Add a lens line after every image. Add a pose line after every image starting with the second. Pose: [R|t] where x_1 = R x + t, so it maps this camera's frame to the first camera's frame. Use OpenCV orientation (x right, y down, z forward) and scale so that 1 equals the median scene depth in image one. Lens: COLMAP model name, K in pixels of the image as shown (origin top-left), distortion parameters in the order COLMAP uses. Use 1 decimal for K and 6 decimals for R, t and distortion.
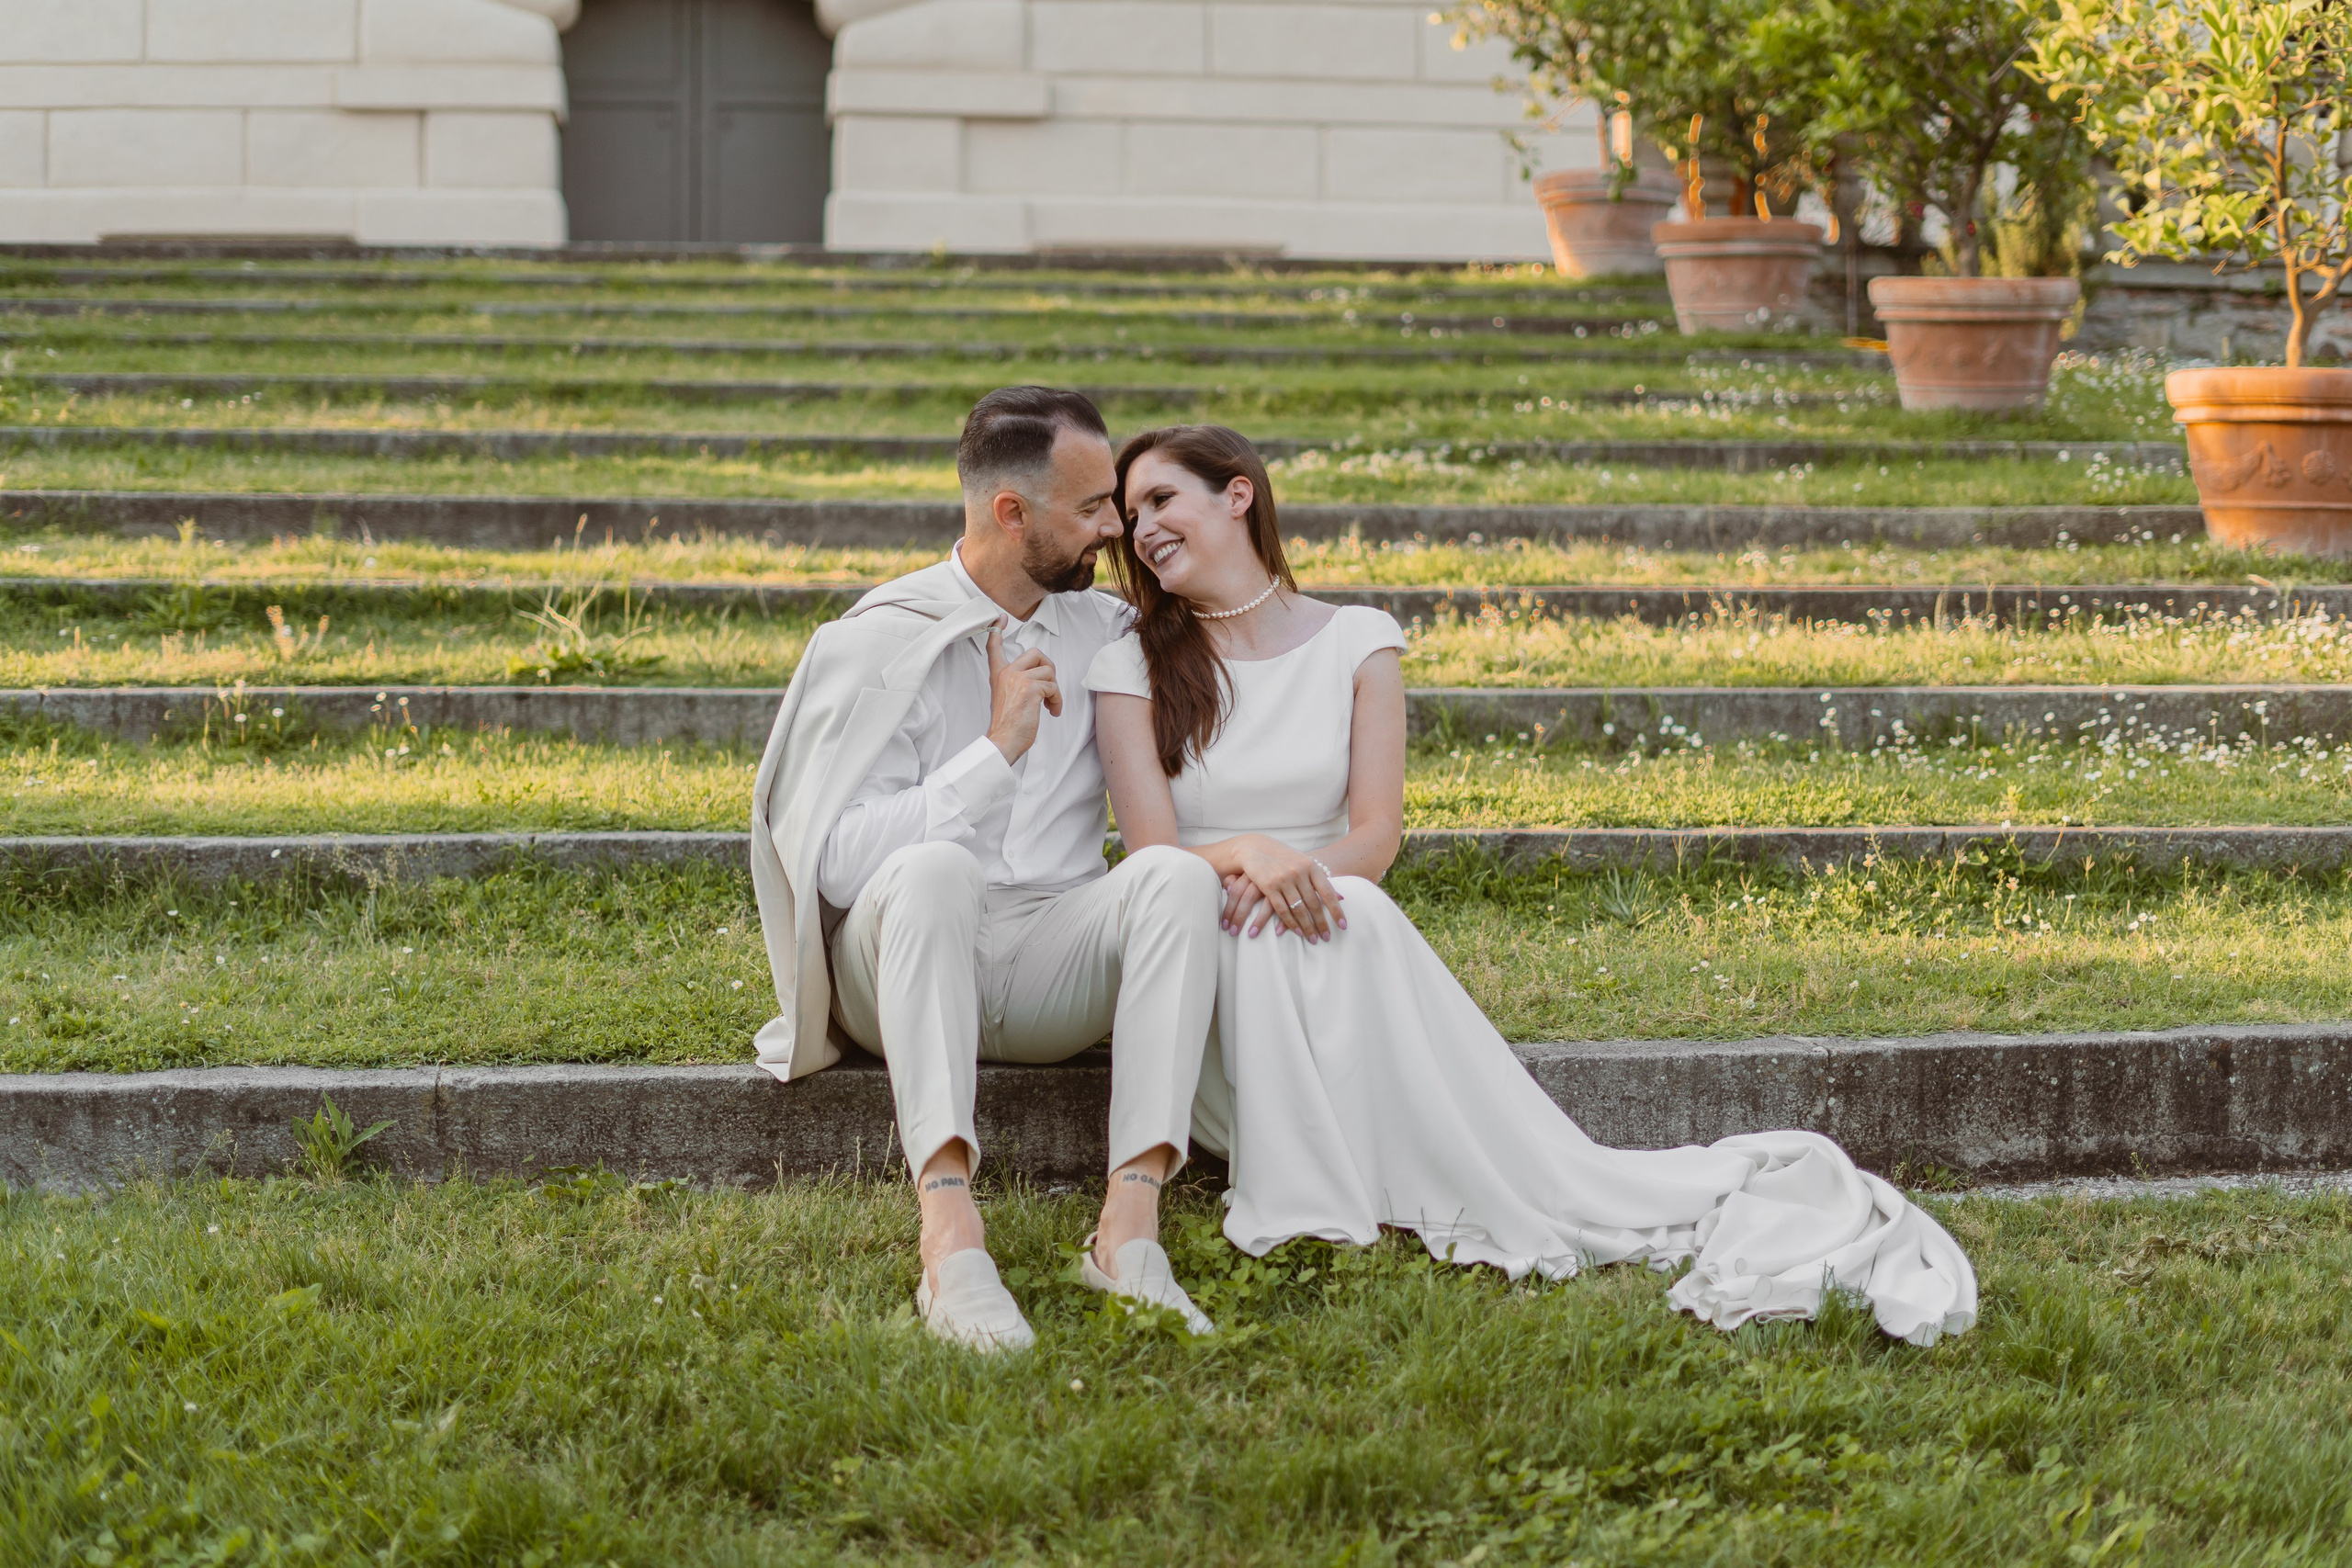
lens RADIAL K [[3440.0, 0, 1176.0], [0, 3440.0, 784.0], [0, 0, 1]] dist [-0.149943, 0.013440]
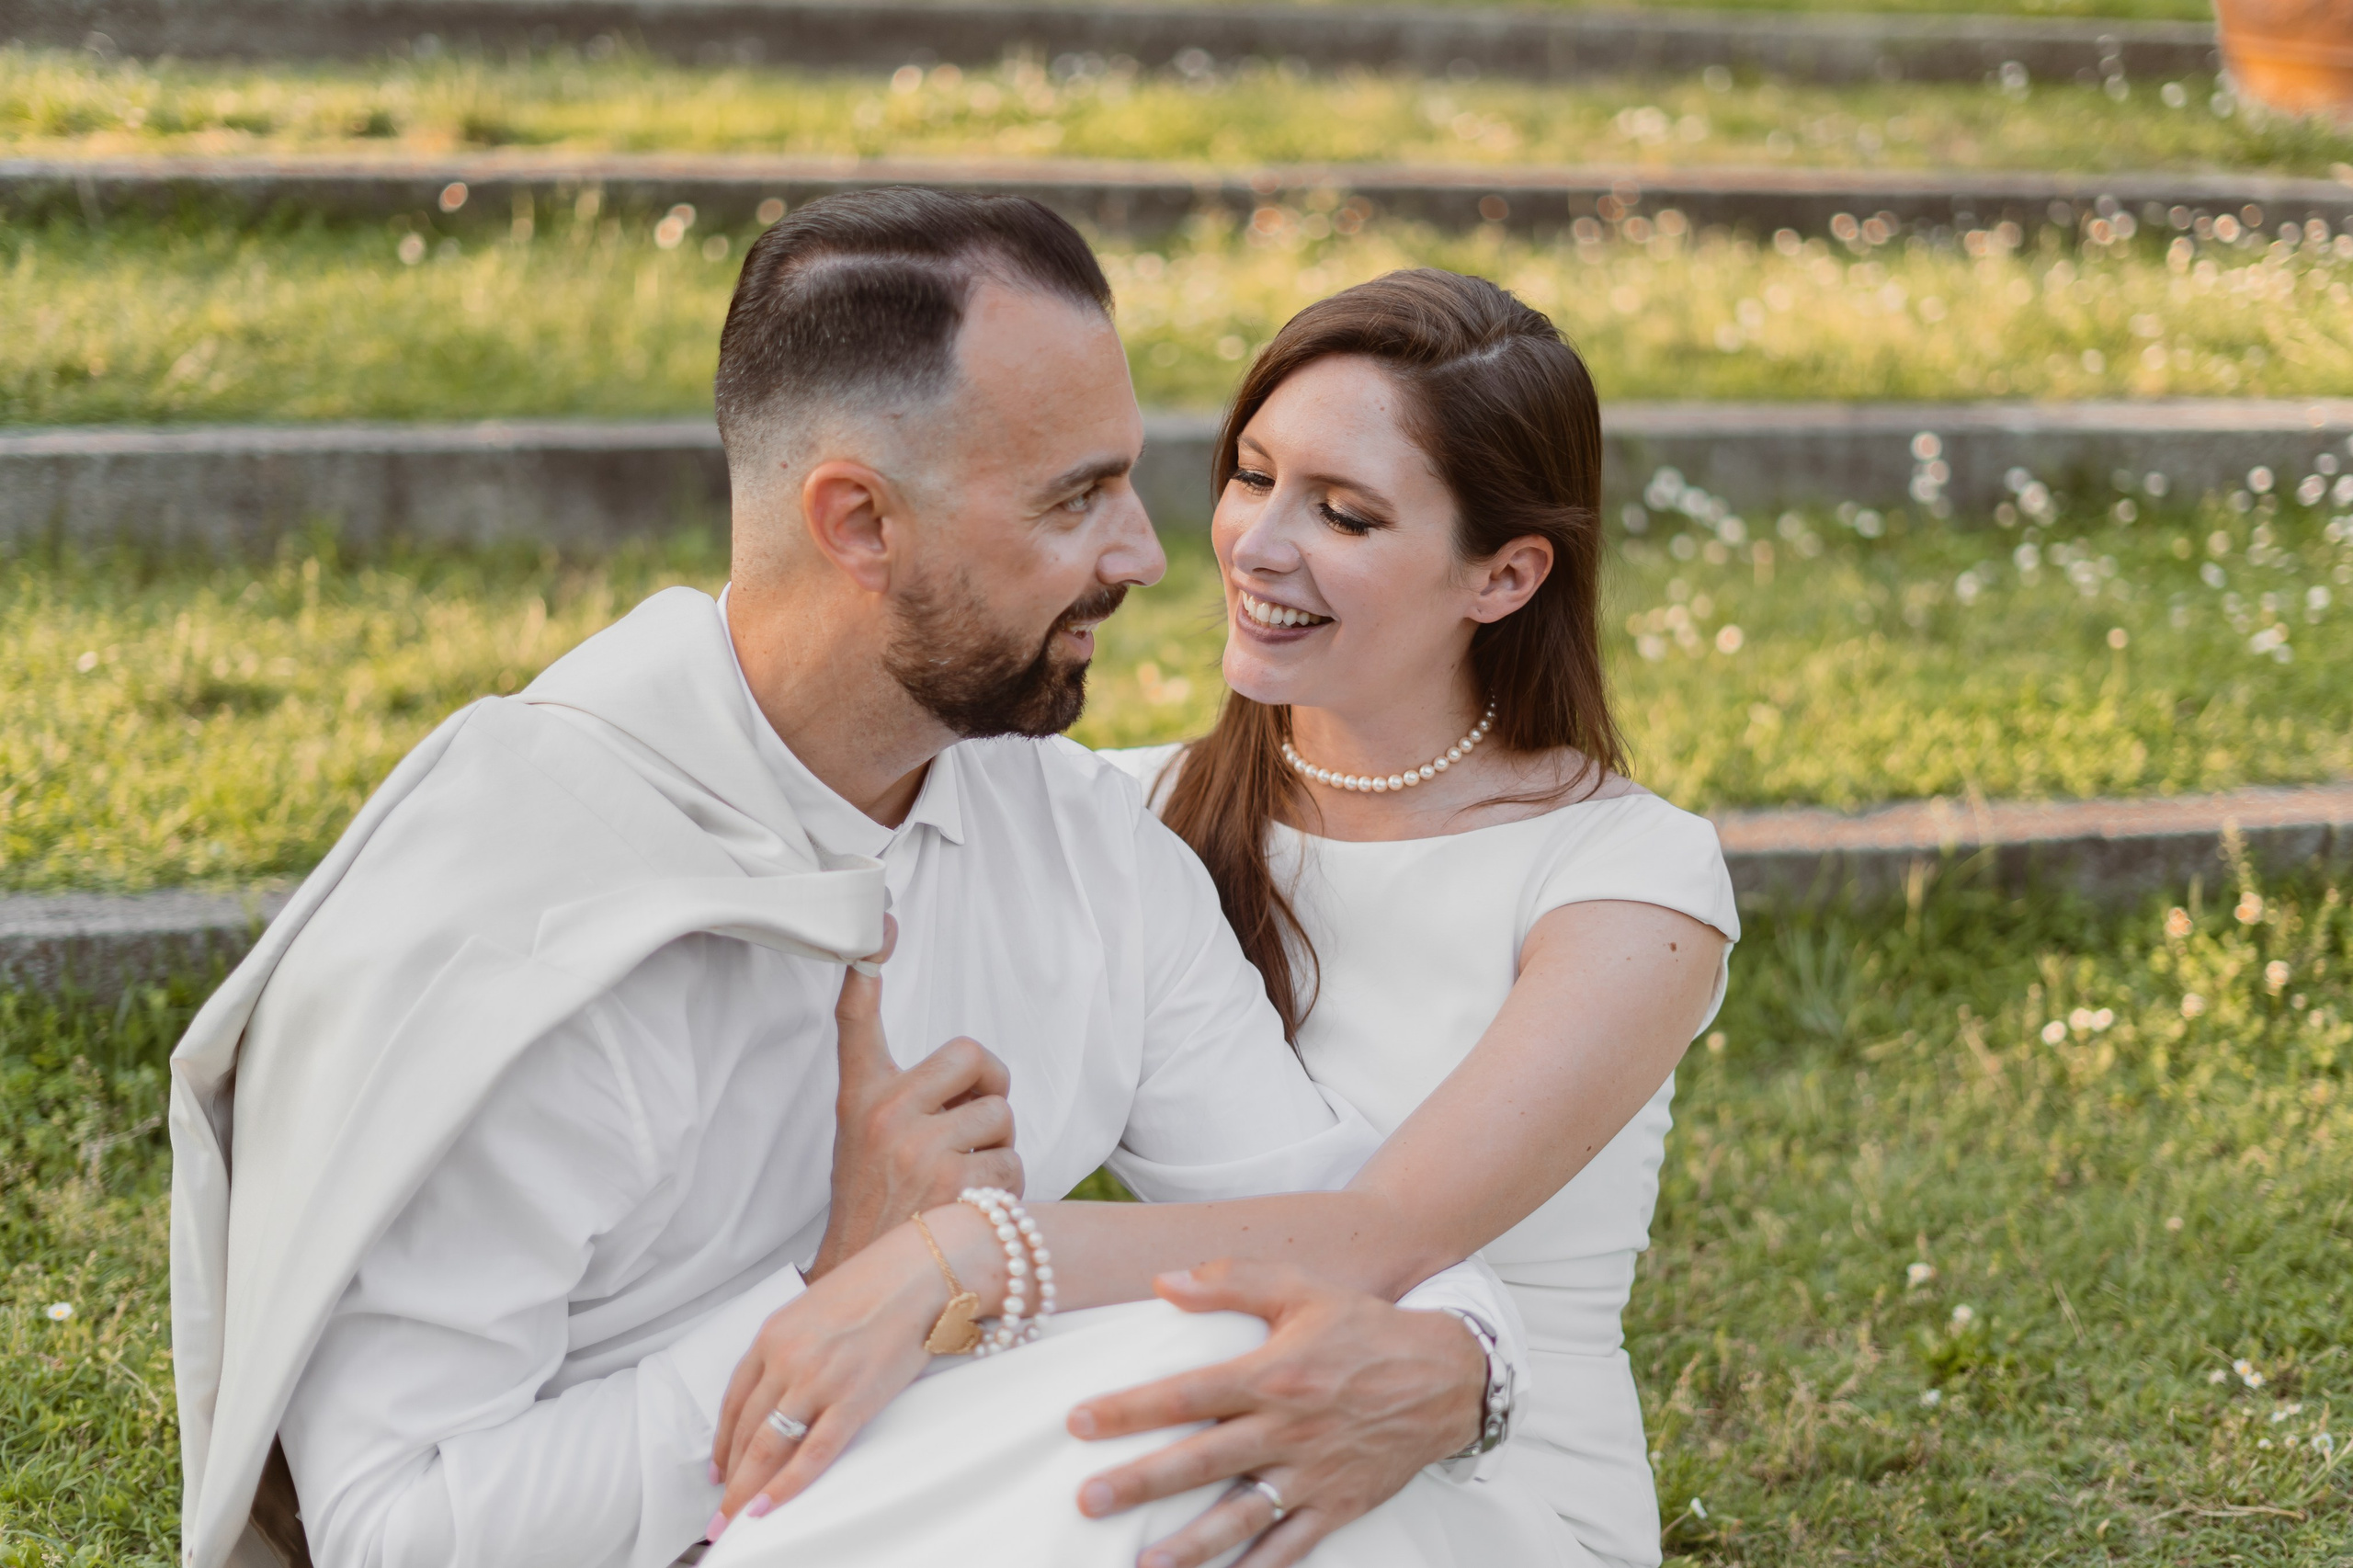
lens RADIAL K [[3441.7, 0, 1176.5], [0, 3441.7, 784.0], [0, 0, 1]] dist [-0.149943, 0.013440]
pose [[0.980134, -0.017309, 0.197577, -0.087361], [-0.024360, 0.978136, 0.206536, -0.128309], [-0.196832, -0.207246, 0.958283, 0.626429]]
